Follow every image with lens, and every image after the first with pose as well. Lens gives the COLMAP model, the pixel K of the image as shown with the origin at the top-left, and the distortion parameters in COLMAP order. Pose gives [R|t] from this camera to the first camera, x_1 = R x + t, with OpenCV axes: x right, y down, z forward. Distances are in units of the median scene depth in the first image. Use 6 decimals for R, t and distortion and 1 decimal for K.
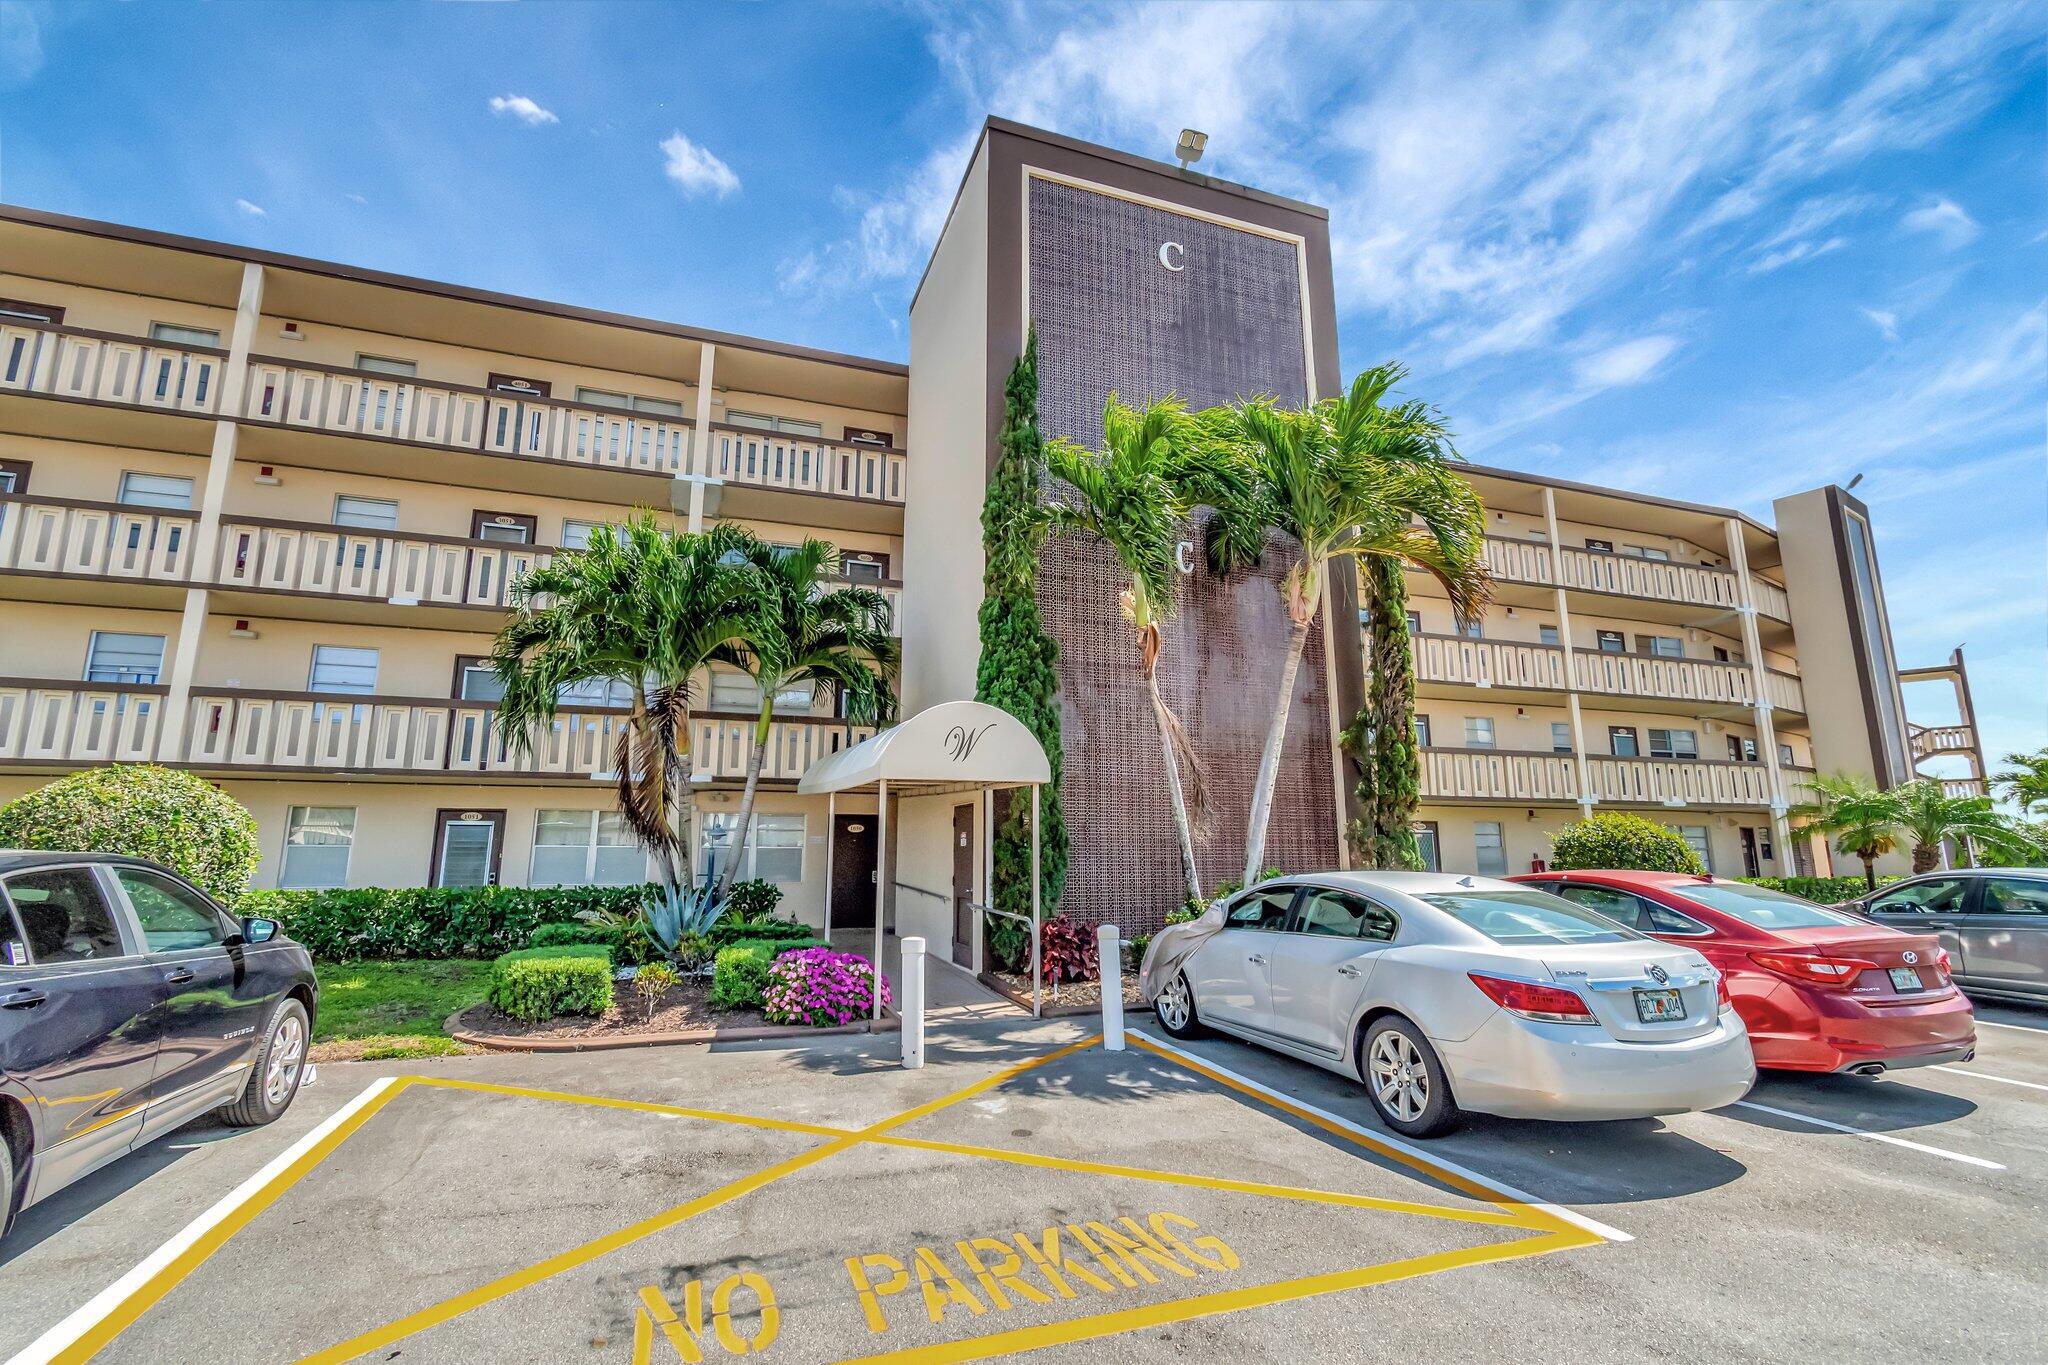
lens RADIAL K [[930.1, 0, 1006.2], [0, 930.1, 685.8], [0, 0, 1]] dist [0.002983, 0.000286]
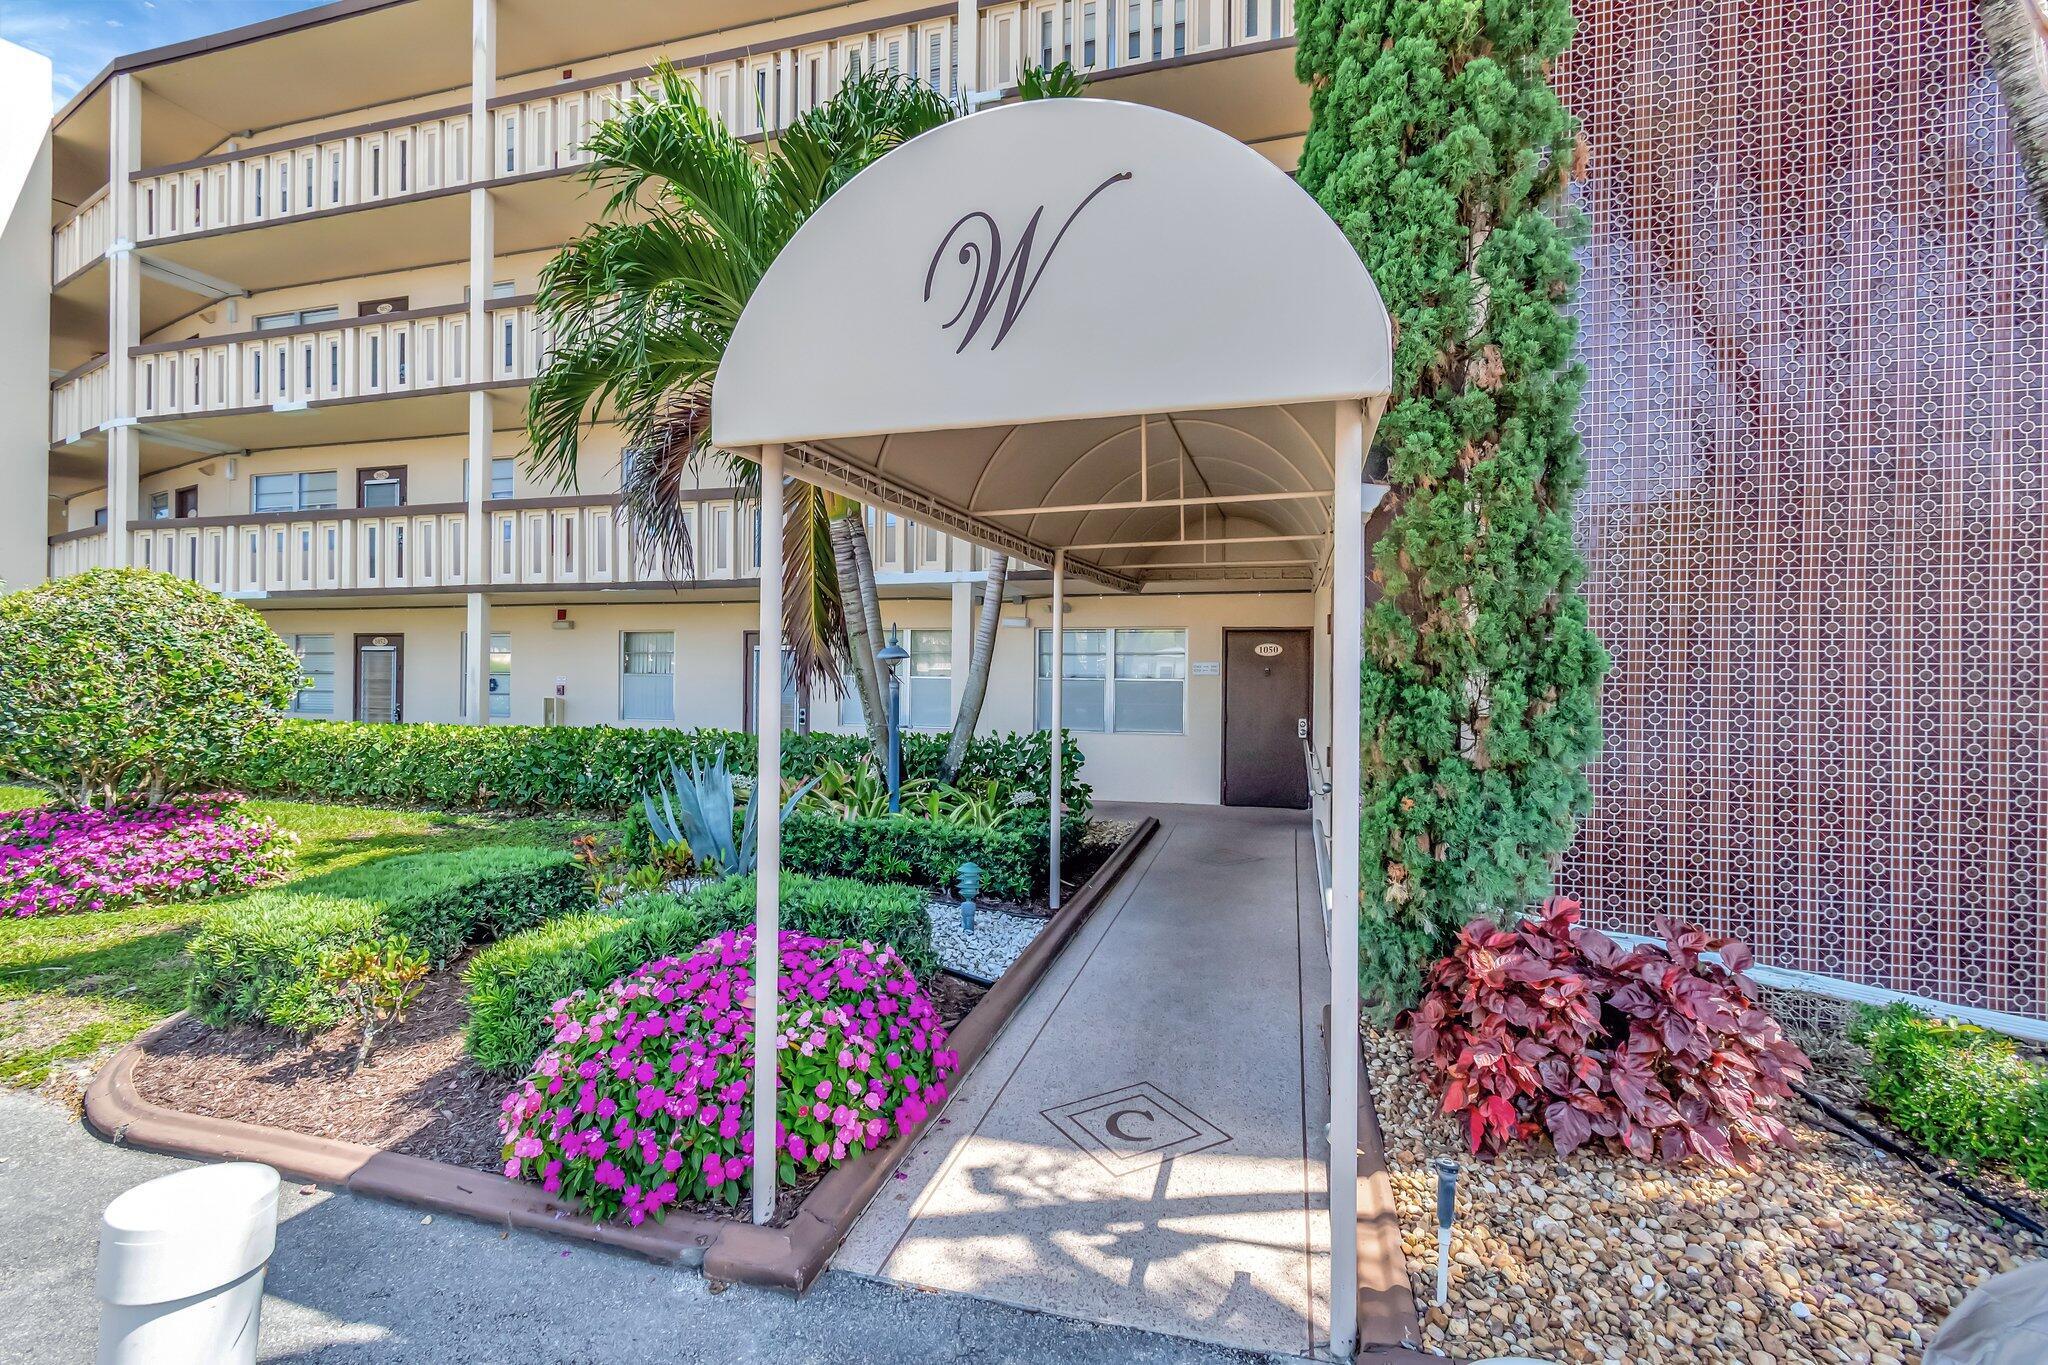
lens RADIAL K [[930.1, 0, 1006.2], [0, 930.1, 685.8], [0, 0, 1]] dist [0.002983, 0.000286]
pose [[0.813842, 0.009701, -0.581006, 0.086805], [0.094254, 0.984416, 0.148462, 0.110978], [0.573392, -0.175587, 0.800245, 0.646547]]
